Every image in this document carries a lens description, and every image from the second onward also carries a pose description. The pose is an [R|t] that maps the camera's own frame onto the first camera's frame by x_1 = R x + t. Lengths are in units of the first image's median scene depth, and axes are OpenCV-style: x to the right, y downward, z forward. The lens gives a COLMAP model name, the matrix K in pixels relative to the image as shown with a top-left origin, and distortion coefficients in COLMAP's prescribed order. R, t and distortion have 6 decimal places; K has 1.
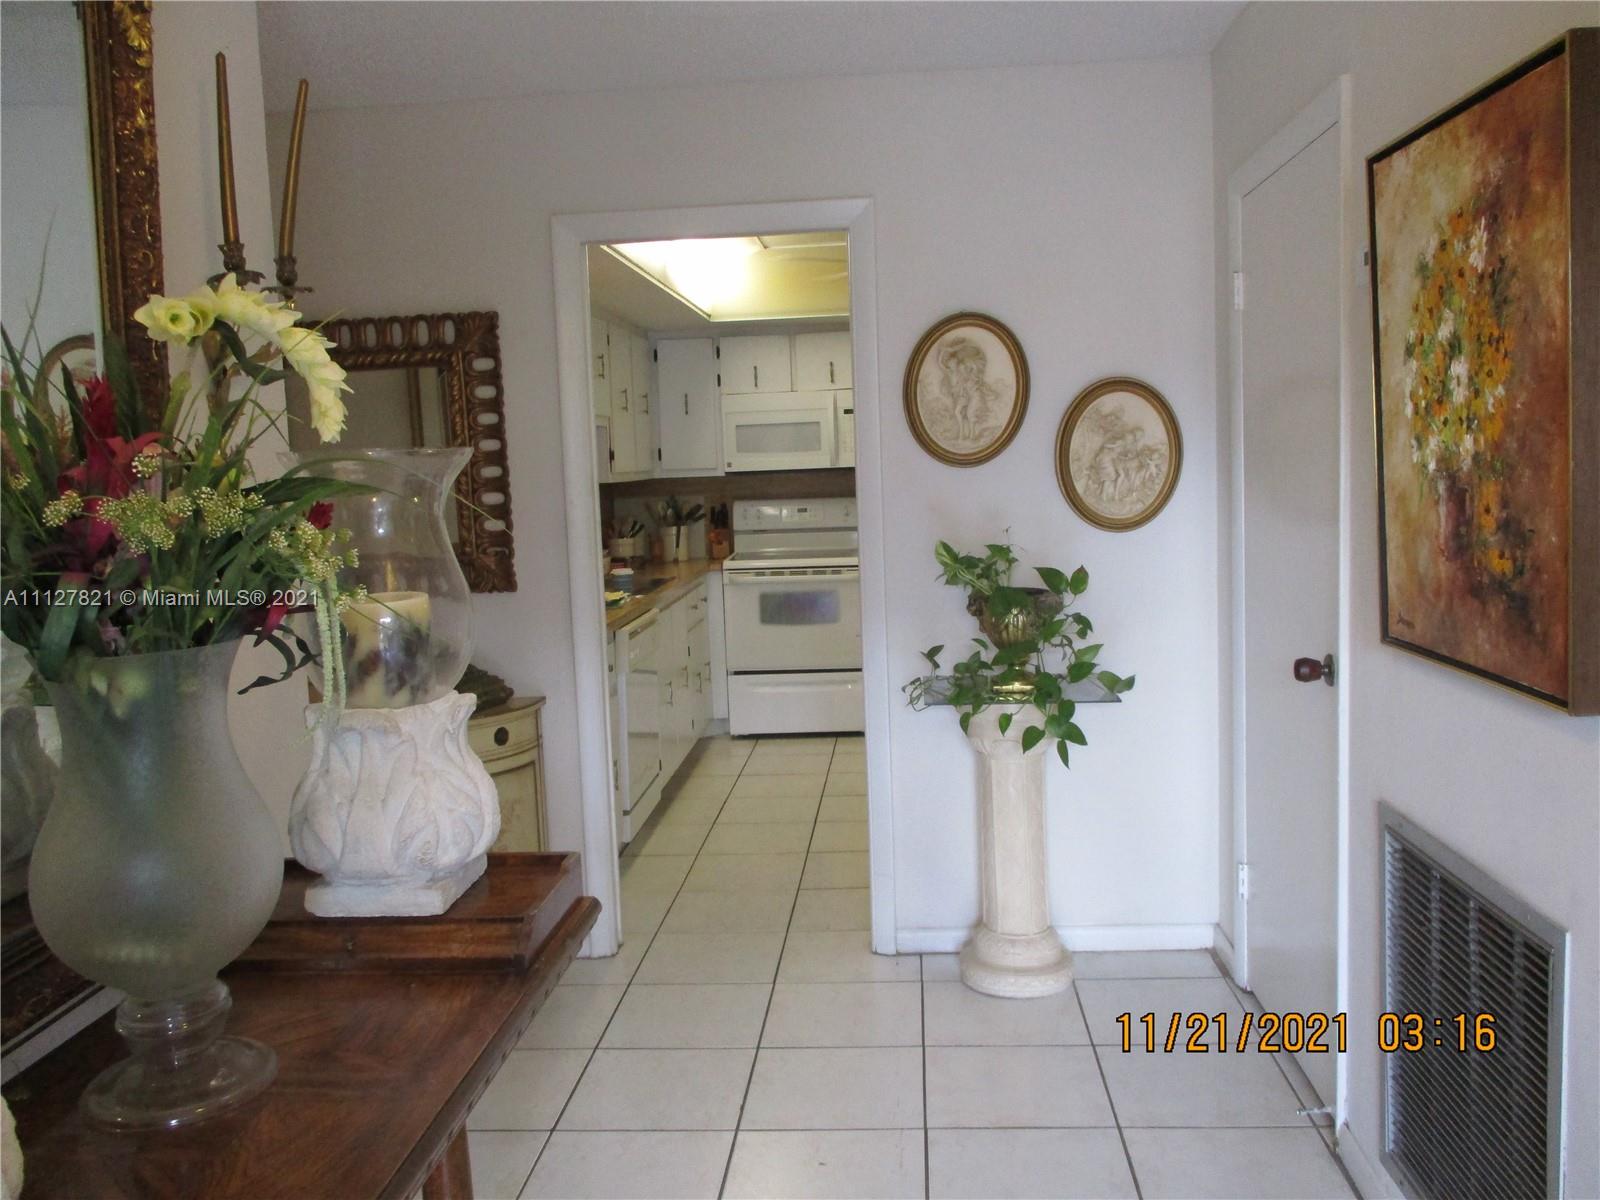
lens RADIAL K [[1335.2, 0, 802.9], [0, 1335.2, 598.9], [0, 0, 1]] dist [-0.042215, 0.019638]
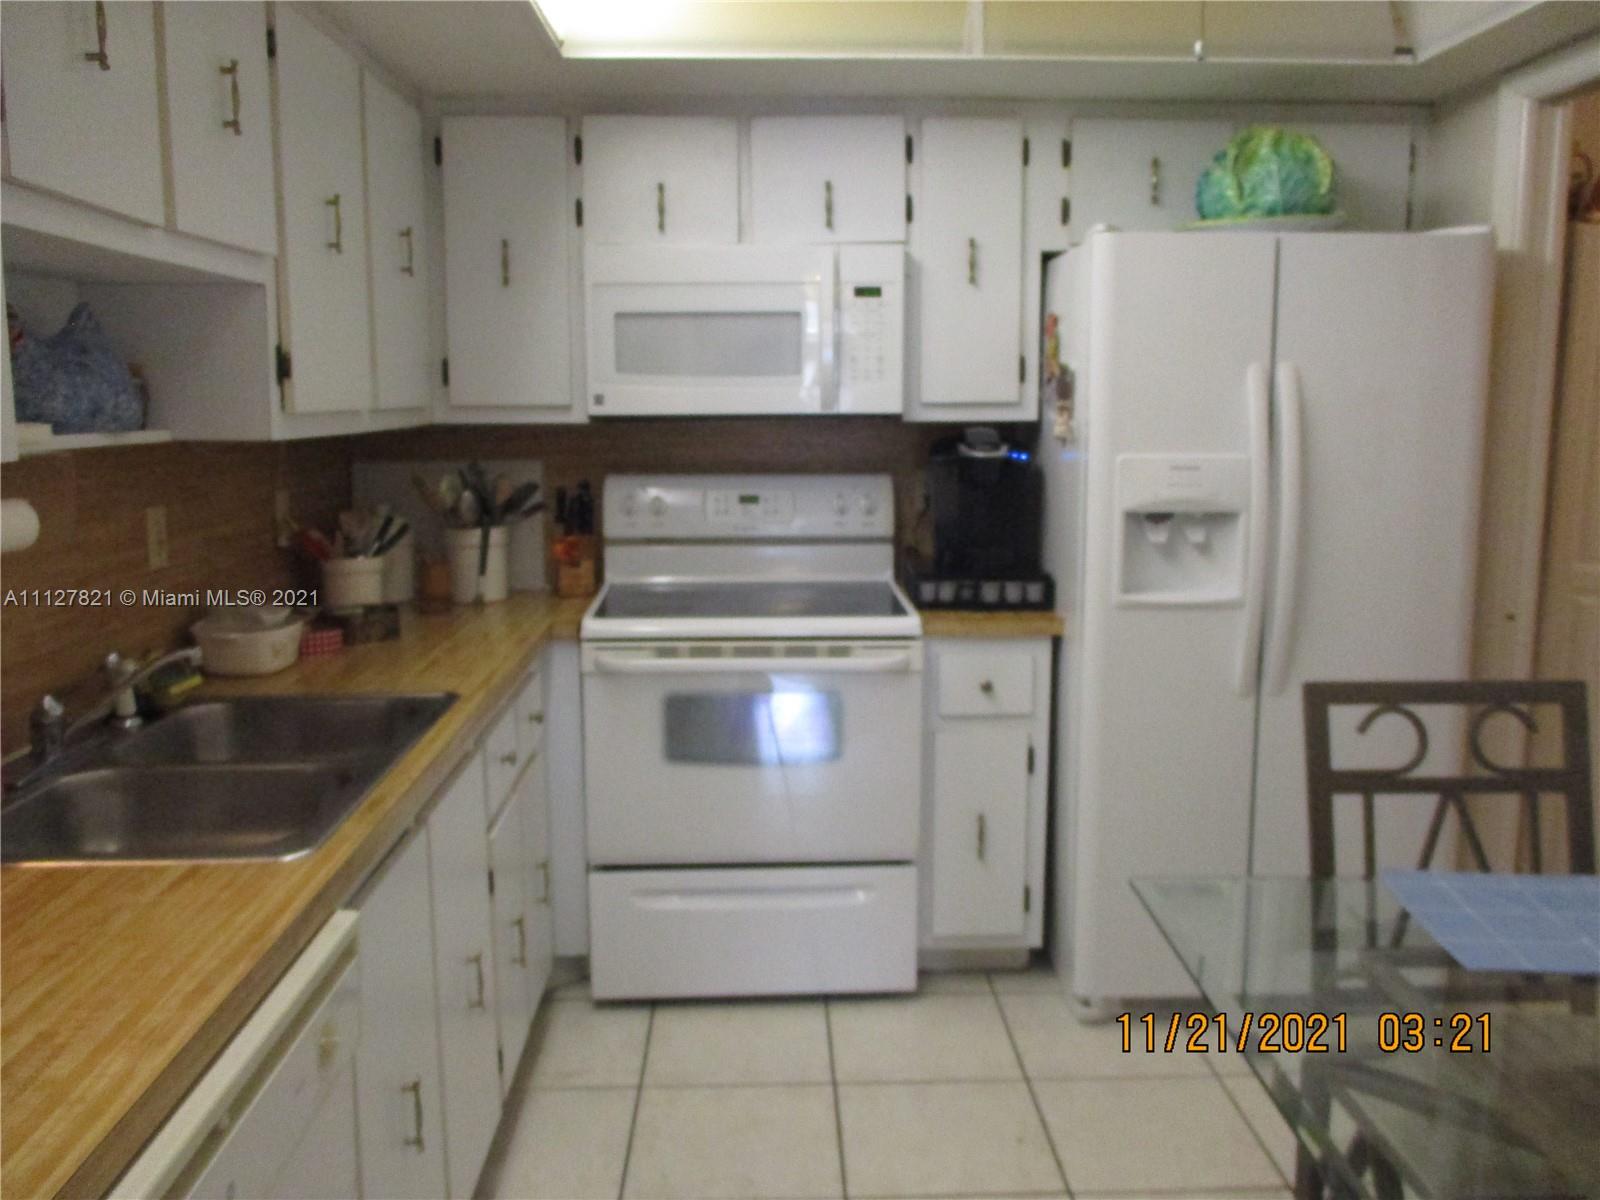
lens RADIAL K [[1335.2, 0, 797.5], [0, 1335.2, 590.9], [0, 0, 1]] dist [-0.042215, 0.019638]
pose [[0.994539, 0.019203, 0.102586, -0.032409], [-0.023329, 0.998960, 0.039179, -0.053786], [-0.101727, -0.041358, 0.993952, 0.528135]]
